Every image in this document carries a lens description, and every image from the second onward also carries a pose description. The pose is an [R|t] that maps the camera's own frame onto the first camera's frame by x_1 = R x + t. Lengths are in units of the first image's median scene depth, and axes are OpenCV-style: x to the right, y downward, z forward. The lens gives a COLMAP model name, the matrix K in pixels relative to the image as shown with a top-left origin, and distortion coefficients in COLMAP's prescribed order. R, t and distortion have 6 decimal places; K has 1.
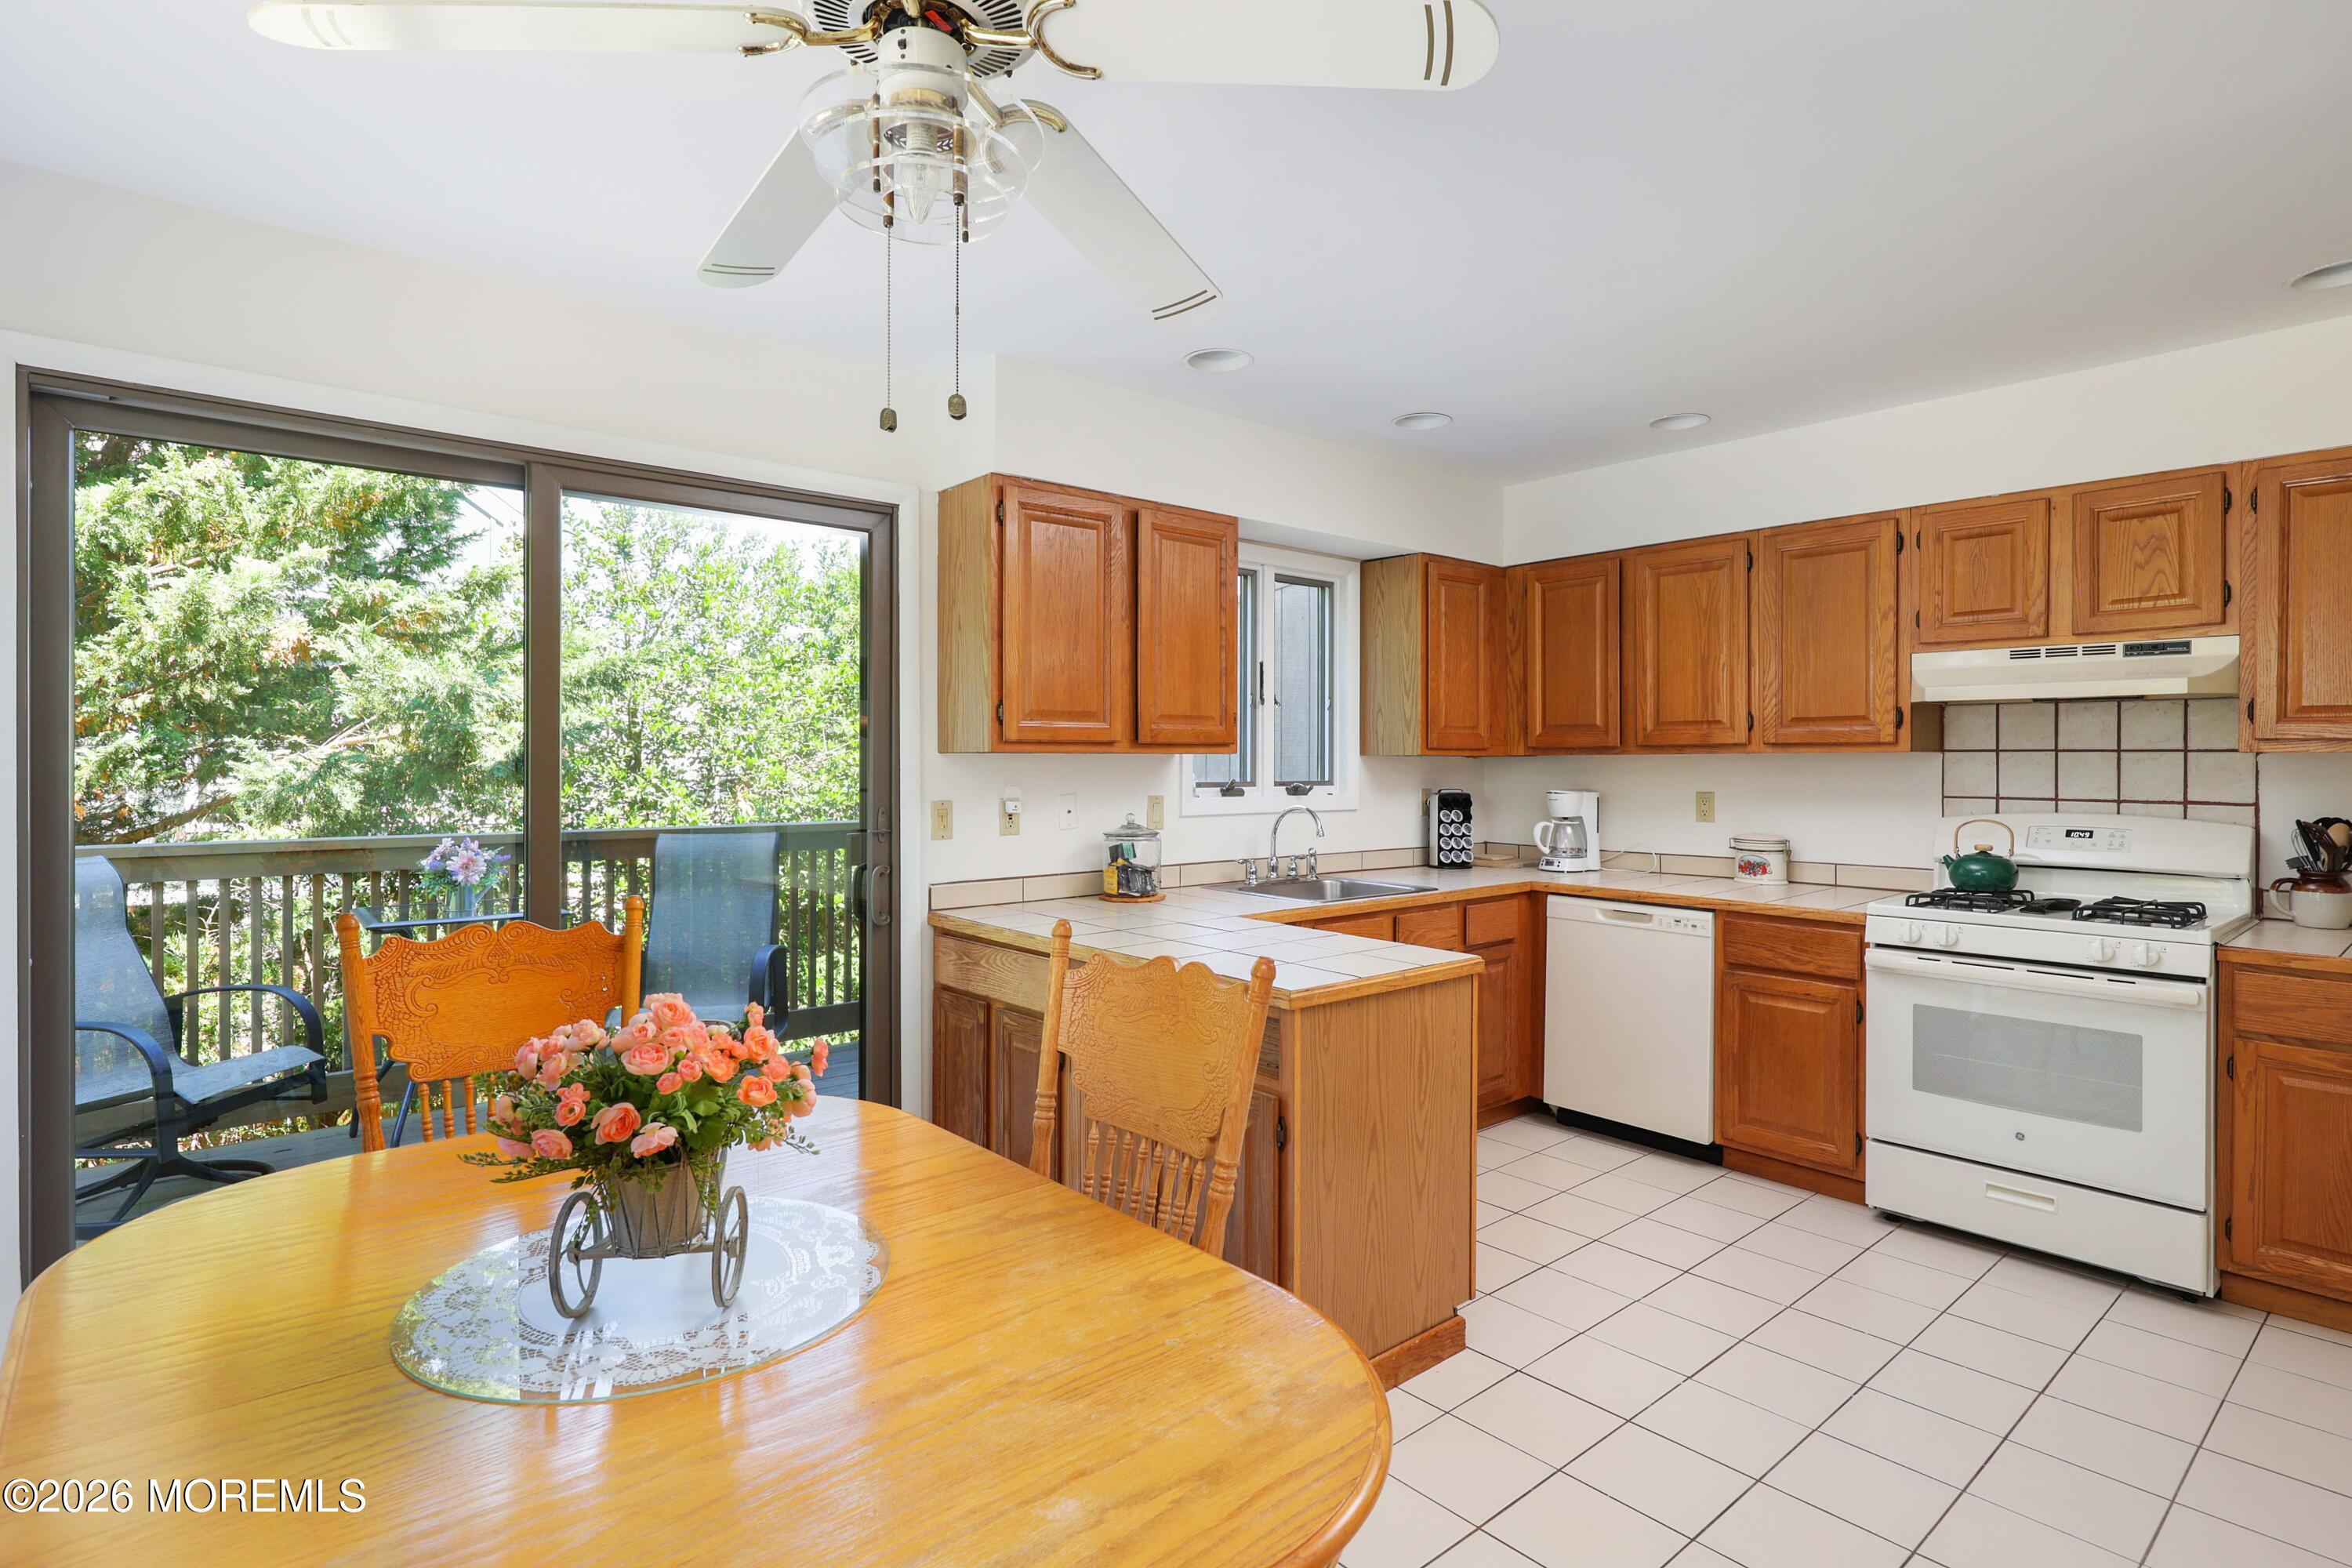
lens RADIAL K [[1161.5, 0, 1232.5], [0, 1161.5, 761.8], [0, 0, 1]] dist [-0.001172, 0.000233]
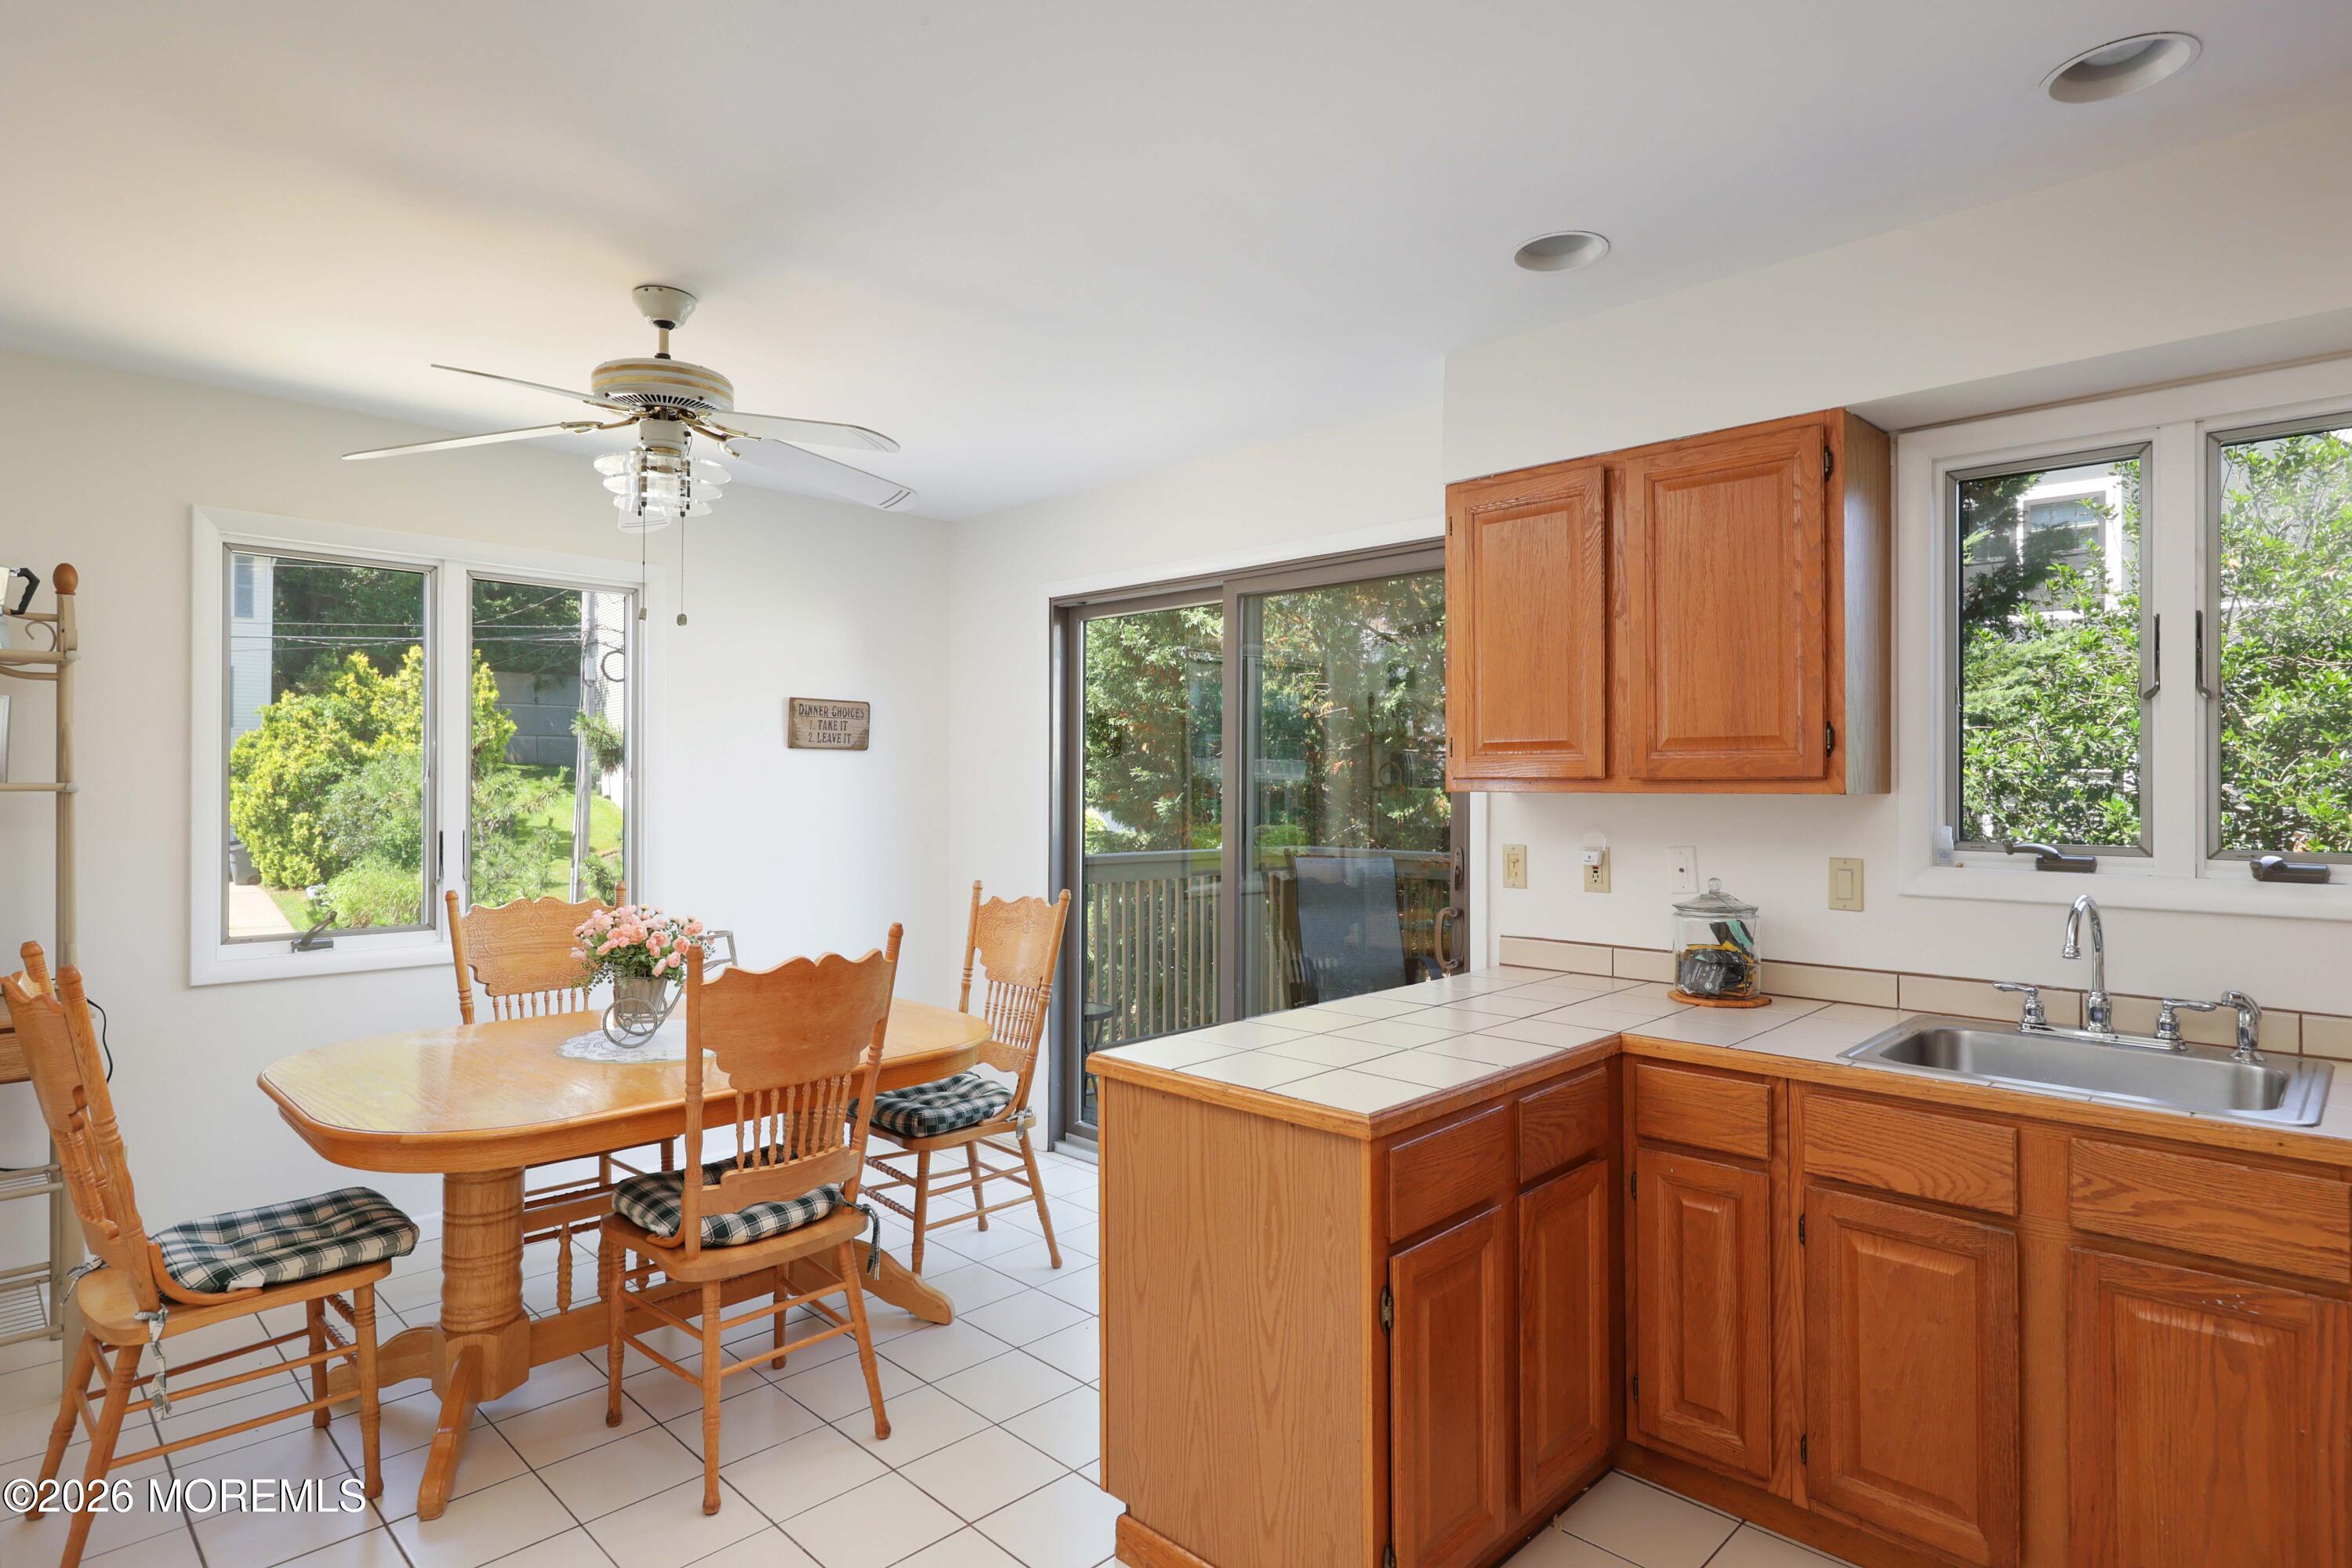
lens RADIAL K [[1292.7, 0, 1176.0], [0, 1292.7, 784.0], [0, 0, 1]] dist [0.015446, 0.001060]
pose [[0.053298, 0.000532, -0.998578, 0.685739], [-0.002927, 0.999996, 0.000377, -0.012338], [0.998574, 0.002903, 0.053300, 0.633729]]
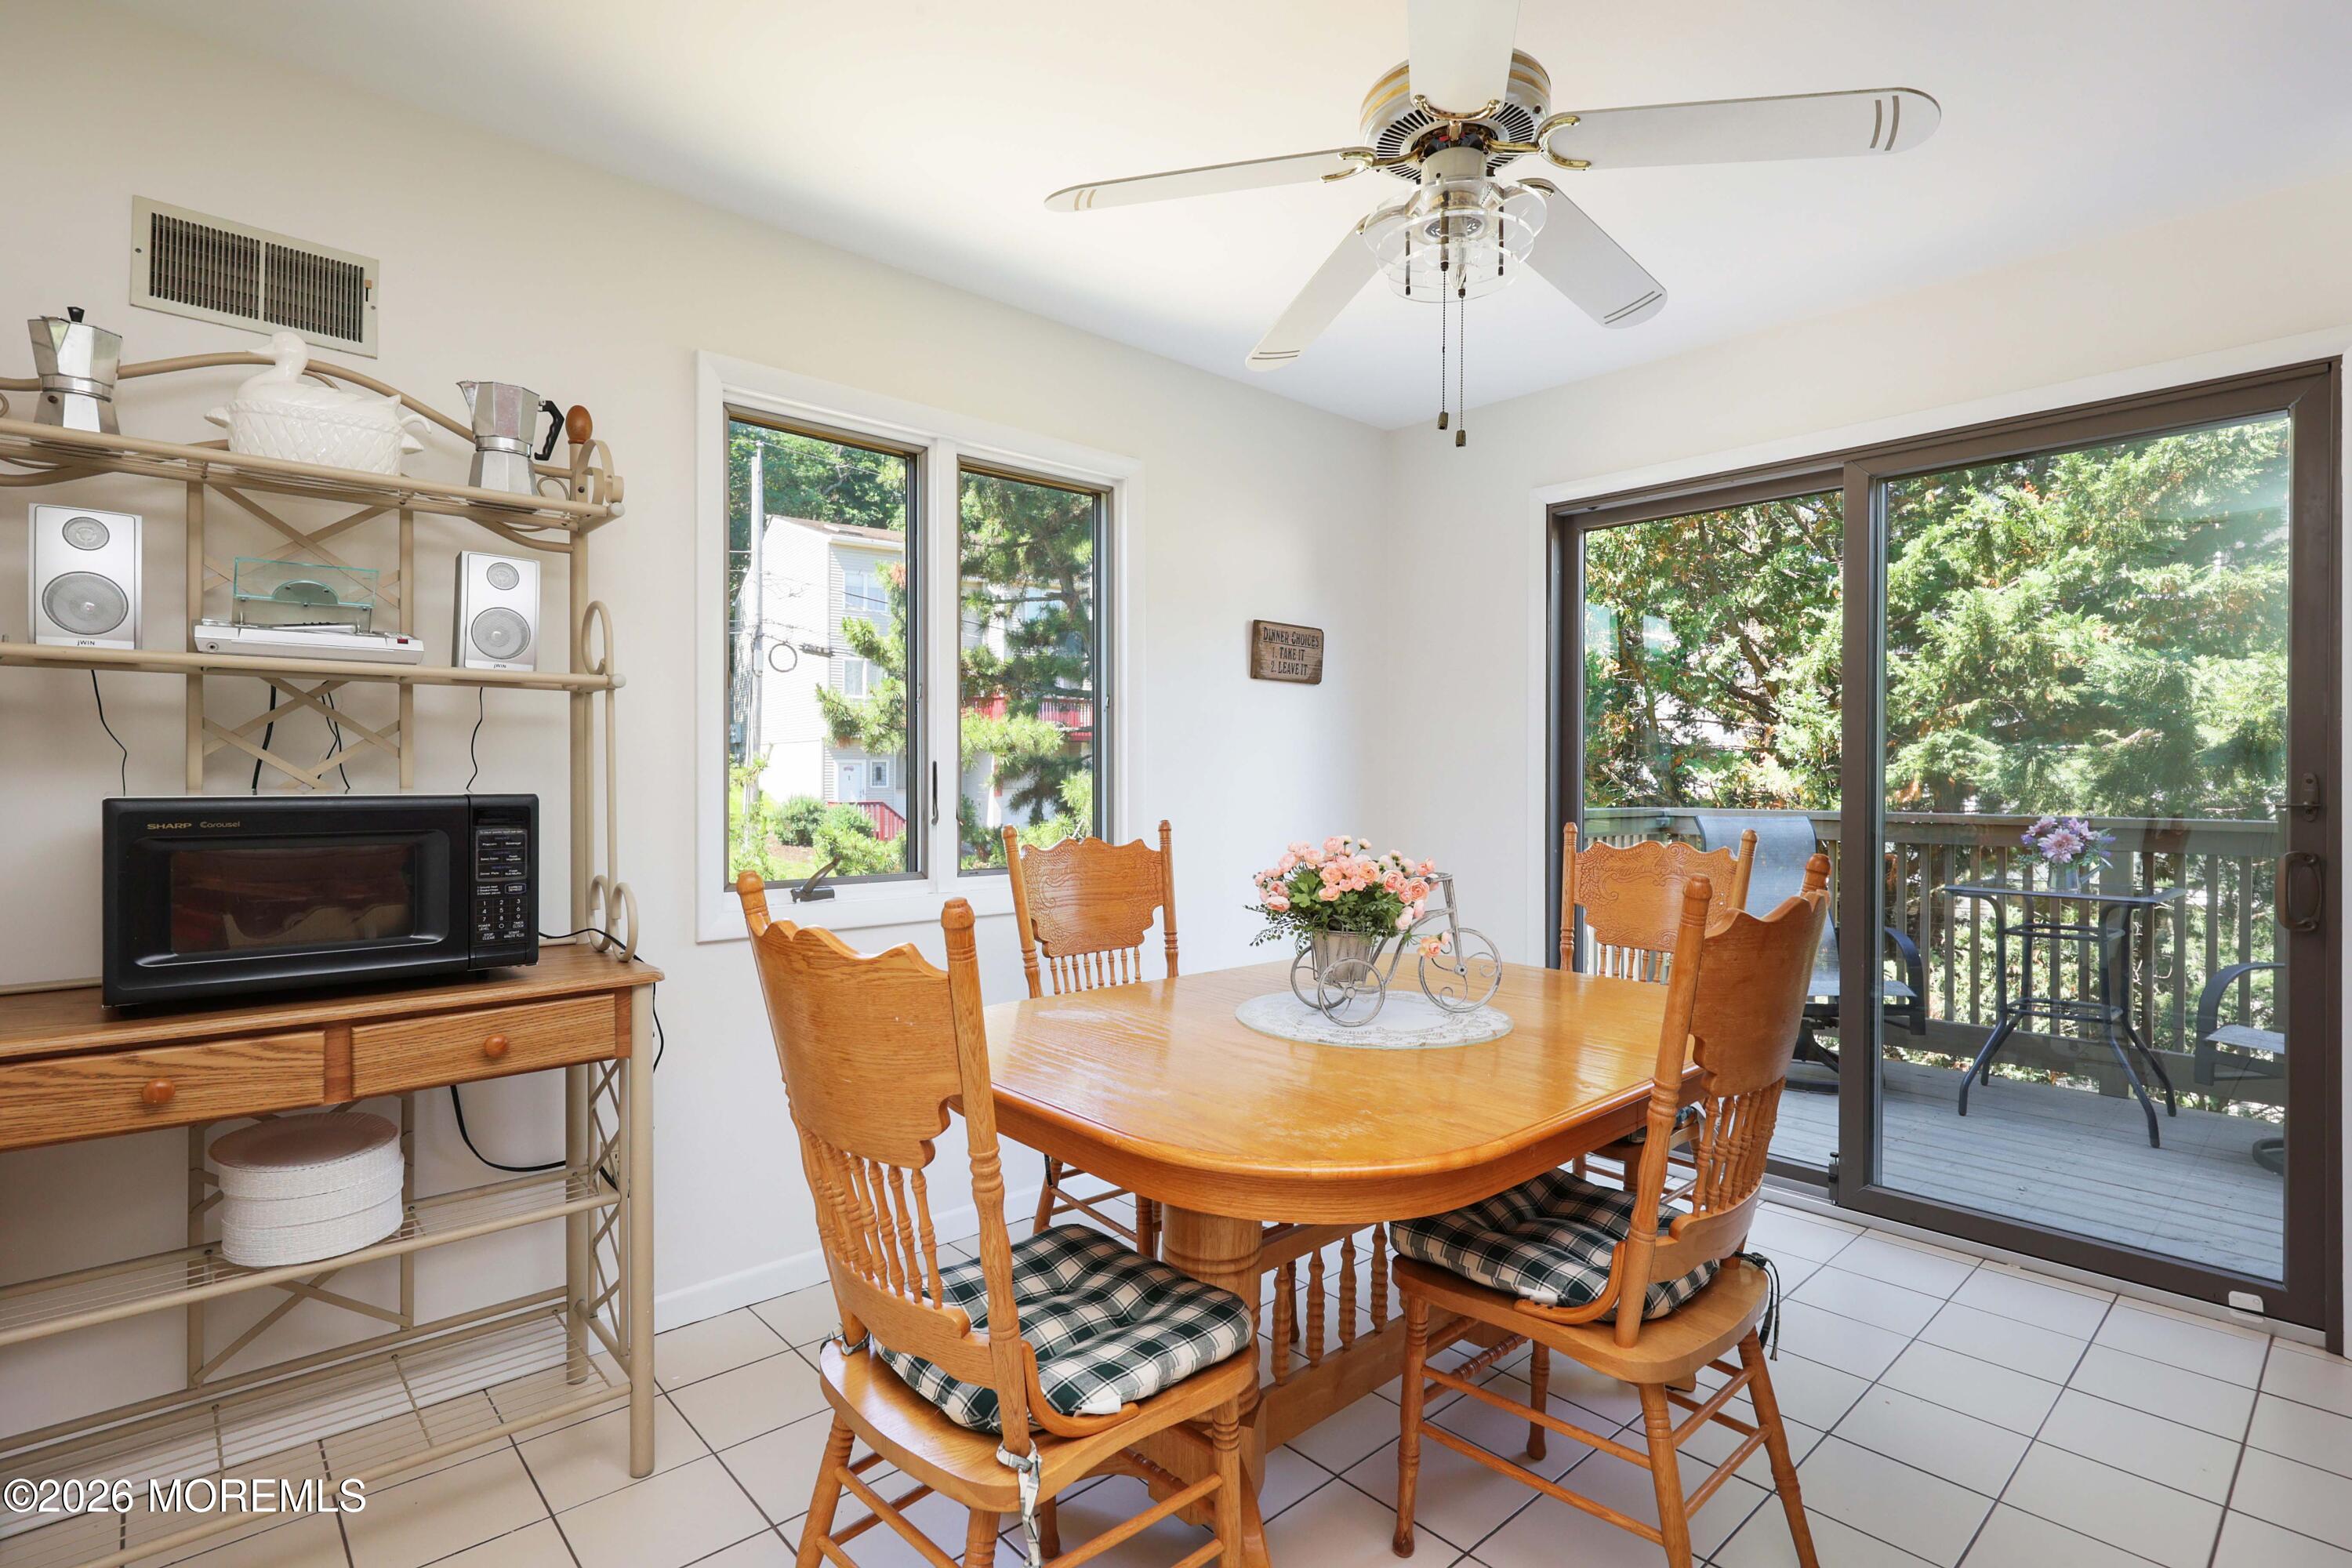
lens RADIAL K [[1177.6, 0, 1176.0], [0, 1177.6, 784.0], [0, 0, 1]] dist [0.000047, 0.000045]
pose [[0.013310, 0.004978, -0.999899, 0.396686], [-0.004412, 0.999978, 0.004920, 0.039819], [0.999902, 0.004346, 0.013332, 0.240863]]
